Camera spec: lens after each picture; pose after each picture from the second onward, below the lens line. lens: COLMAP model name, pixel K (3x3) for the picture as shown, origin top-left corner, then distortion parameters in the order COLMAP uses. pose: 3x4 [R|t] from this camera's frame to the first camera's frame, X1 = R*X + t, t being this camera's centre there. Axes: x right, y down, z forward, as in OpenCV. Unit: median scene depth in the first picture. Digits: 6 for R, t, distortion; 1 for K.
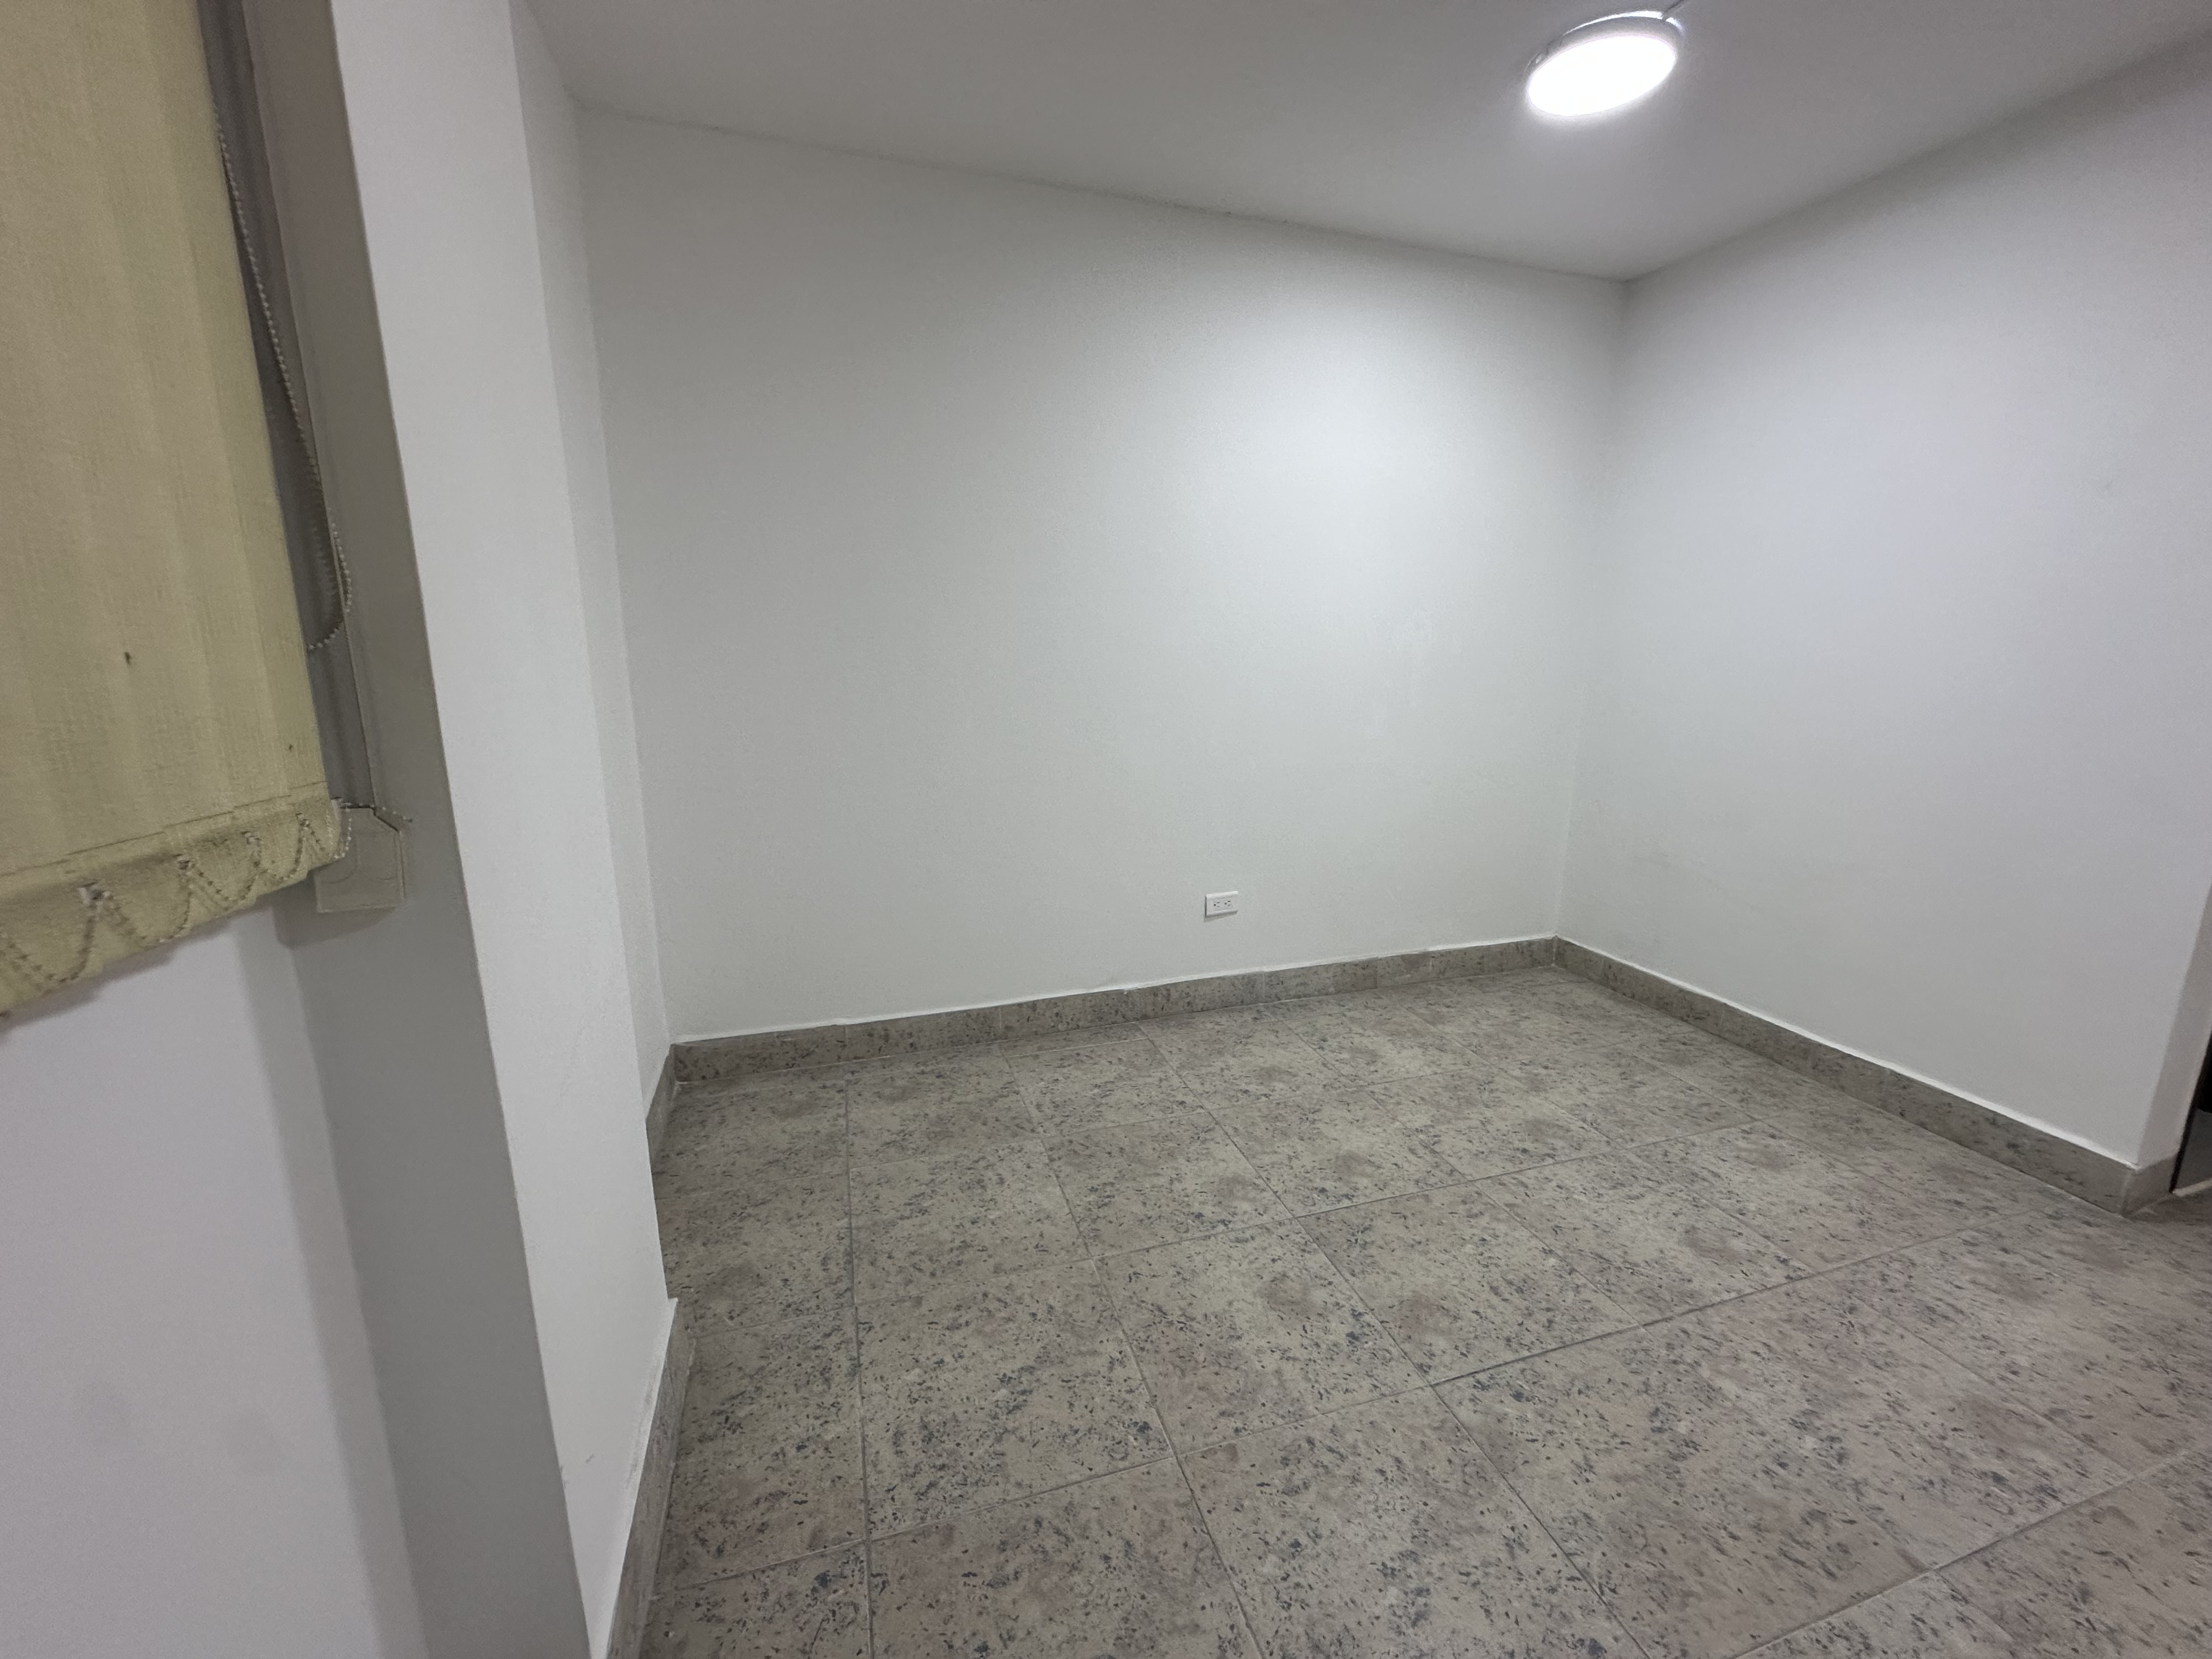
lens RADIAL K [[868.8, 0, 1105.6], [0, 868.8, 877.6], [0, 0, 1]] dist [-0.002893, 0.000123]
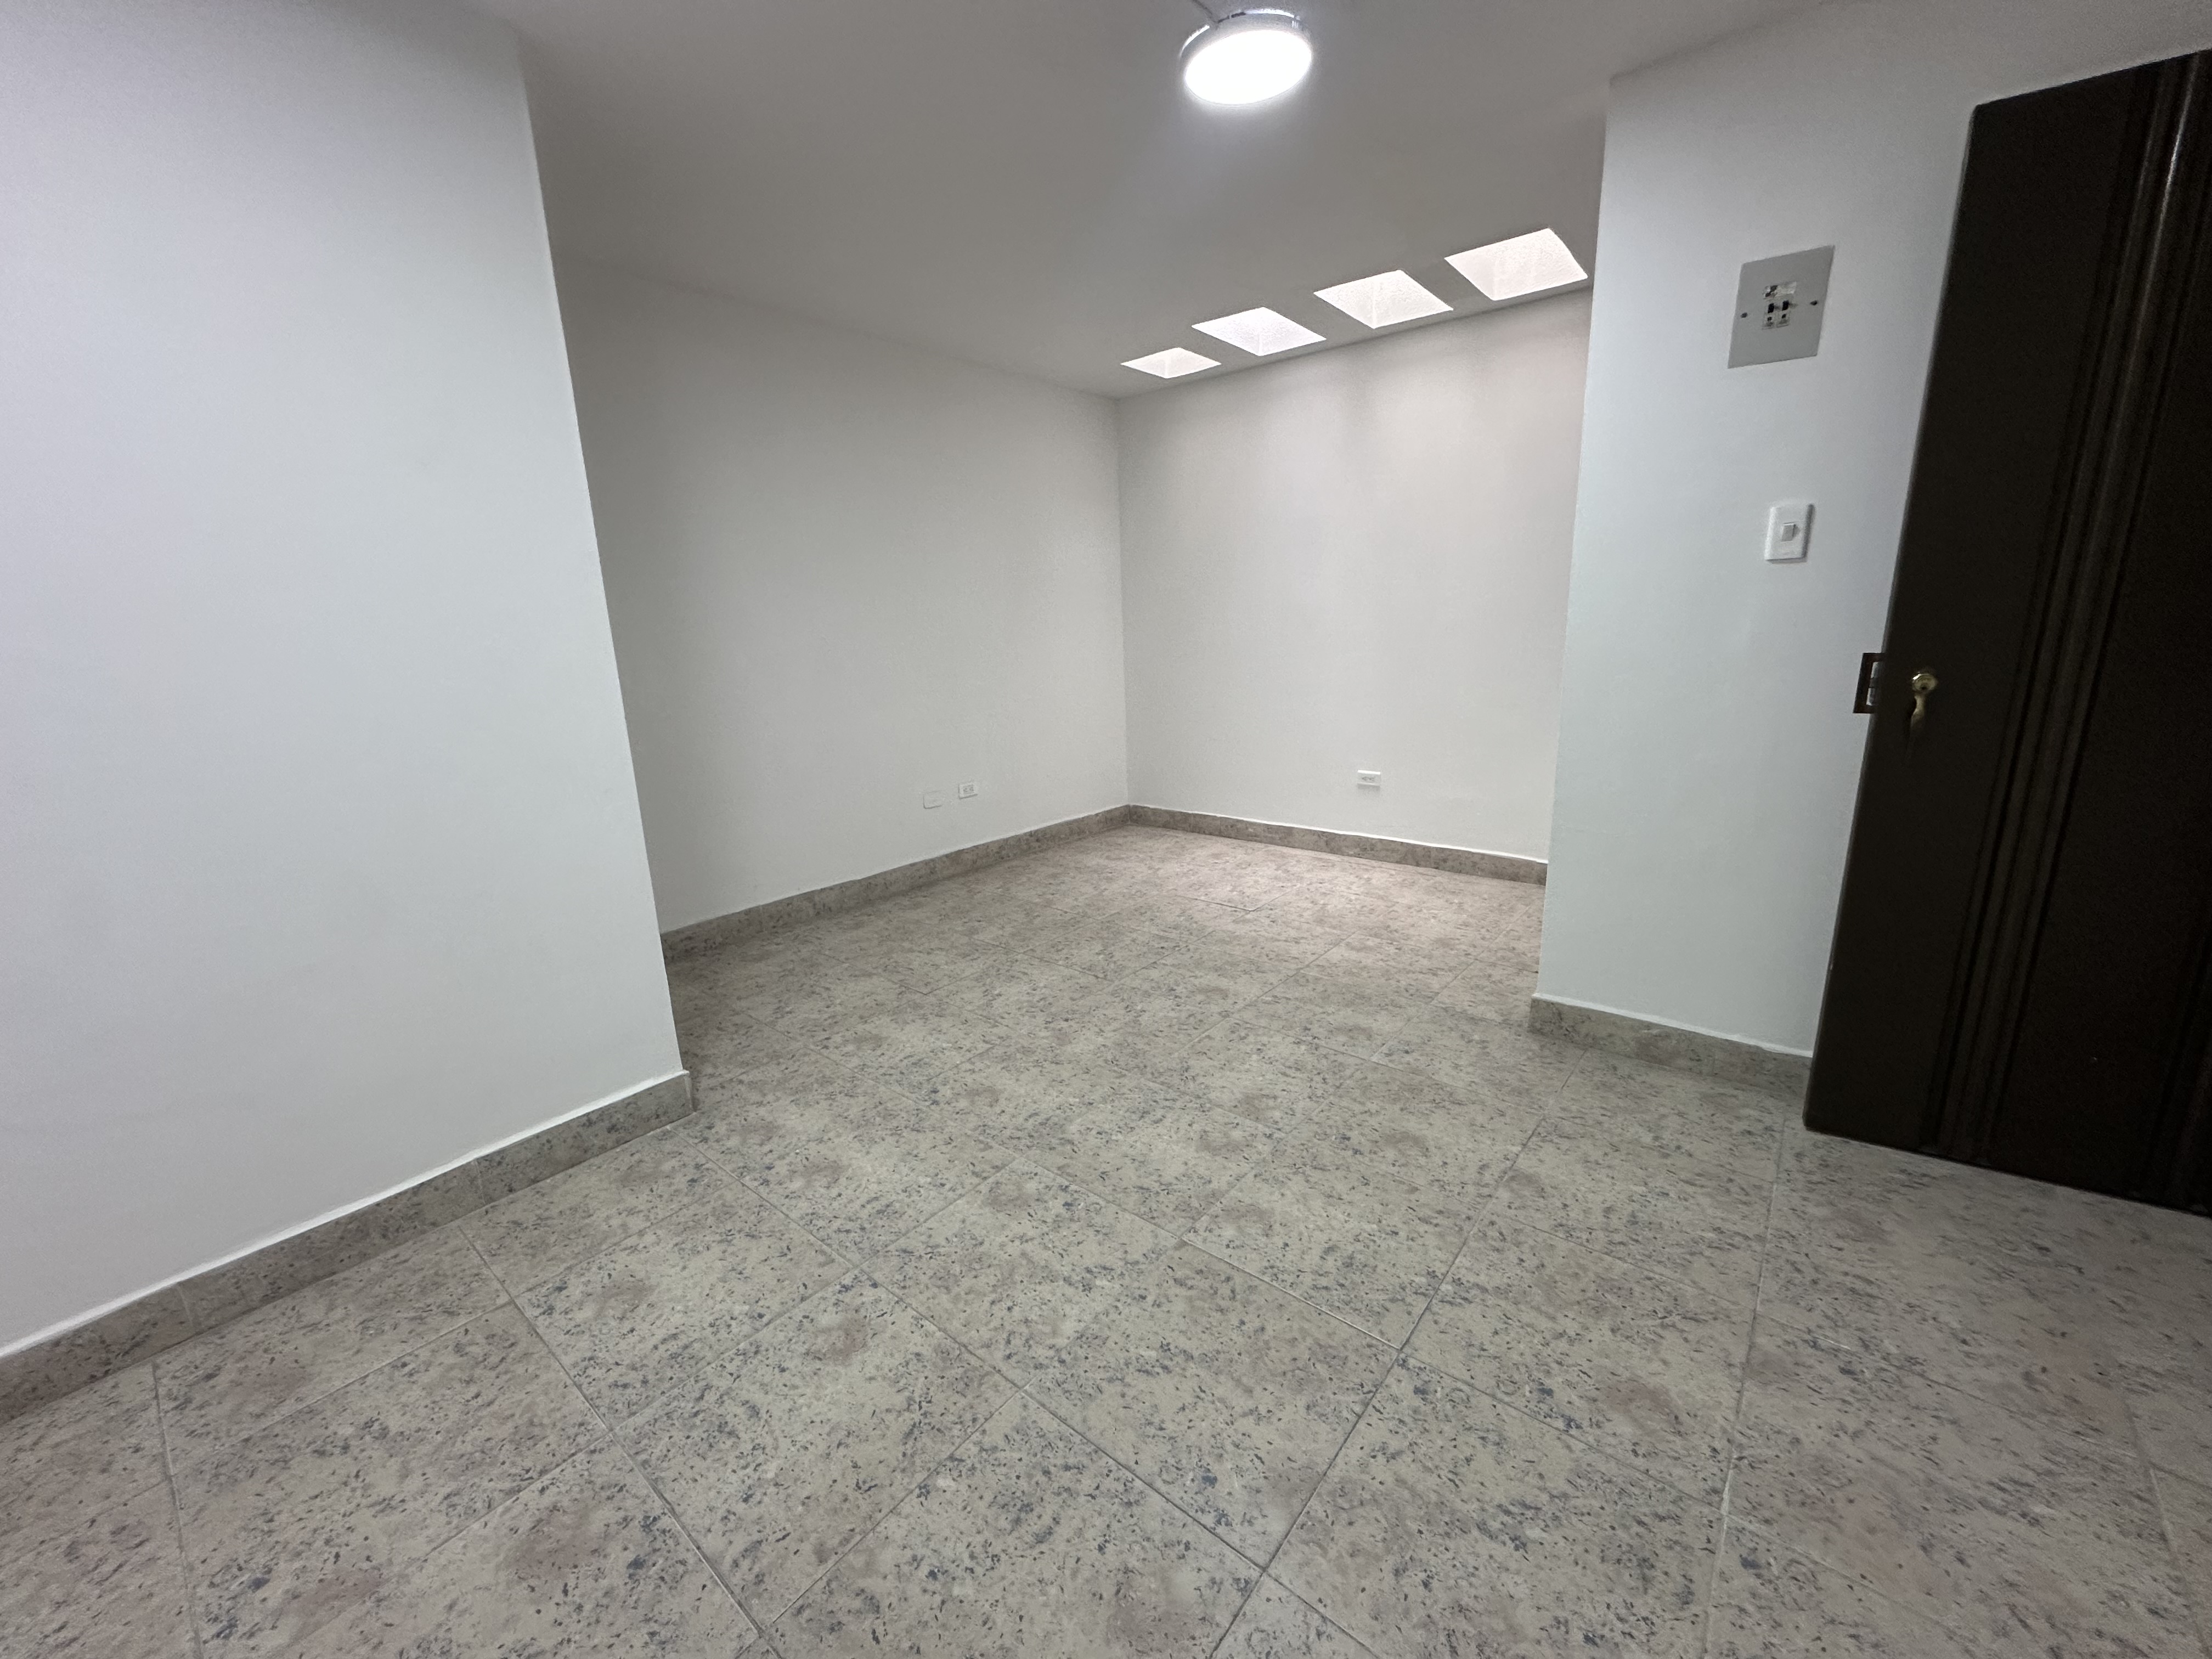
lens RADIAL K [[882.0, 0, 1106.7], [0, 882.0, 827.1], [0, 0, 1]] dist [-0.003695, 0.000751]
pose [[-0.543484, -0.187175, 0.818285, -0.051086], [0.249016, 0.894992, 0.370110, -0.239764], [-0.801634, 0.404915, -0.439804, 0.818941]]
